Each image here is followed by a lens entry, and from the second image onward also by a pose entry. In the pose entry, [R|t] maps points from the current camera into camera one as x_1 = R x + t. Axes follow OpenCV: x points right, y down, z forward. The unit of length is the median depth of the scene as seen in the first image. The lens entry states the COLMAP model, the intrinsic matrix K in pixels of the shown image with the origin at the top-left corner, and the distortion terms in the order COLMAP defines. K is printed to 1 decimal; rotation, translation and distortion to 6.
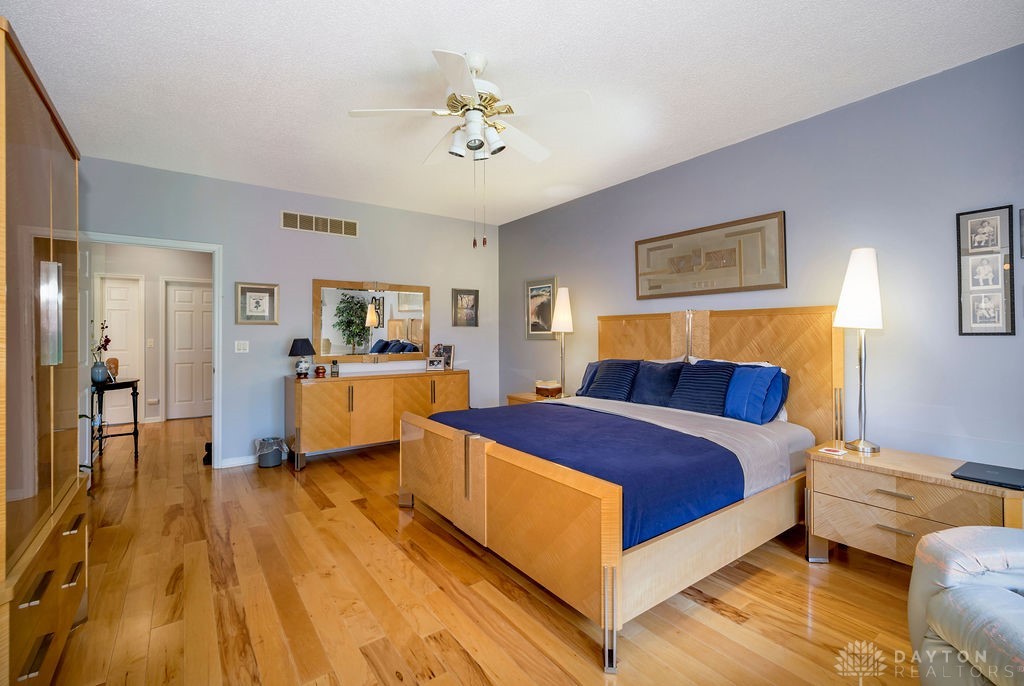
lens RADIAL K [[454.8, 0, 514.1], [0, 454.8, 333.8], [0, 0, 1]] dist [-0.008876, 0.003236]
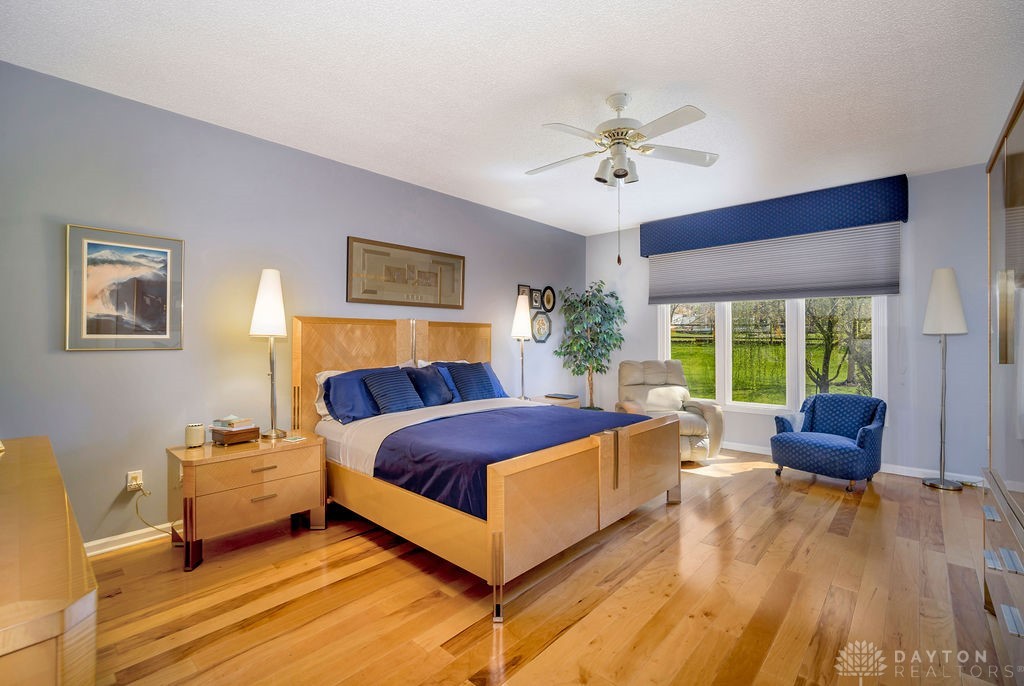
lens RADIAL K [[454.8, 0, 513.5], [0, 454.8, 342.8], [0, 0, 1]] dist [-0.008876, 0.003236]
pose [[-0.205143, -0.002735, 0.978728, -0.691152], [-0.000963, 0.999996, 0.002593, 0.002937], [-0.978732, -0.000411, -0.205145, 0.898798]]
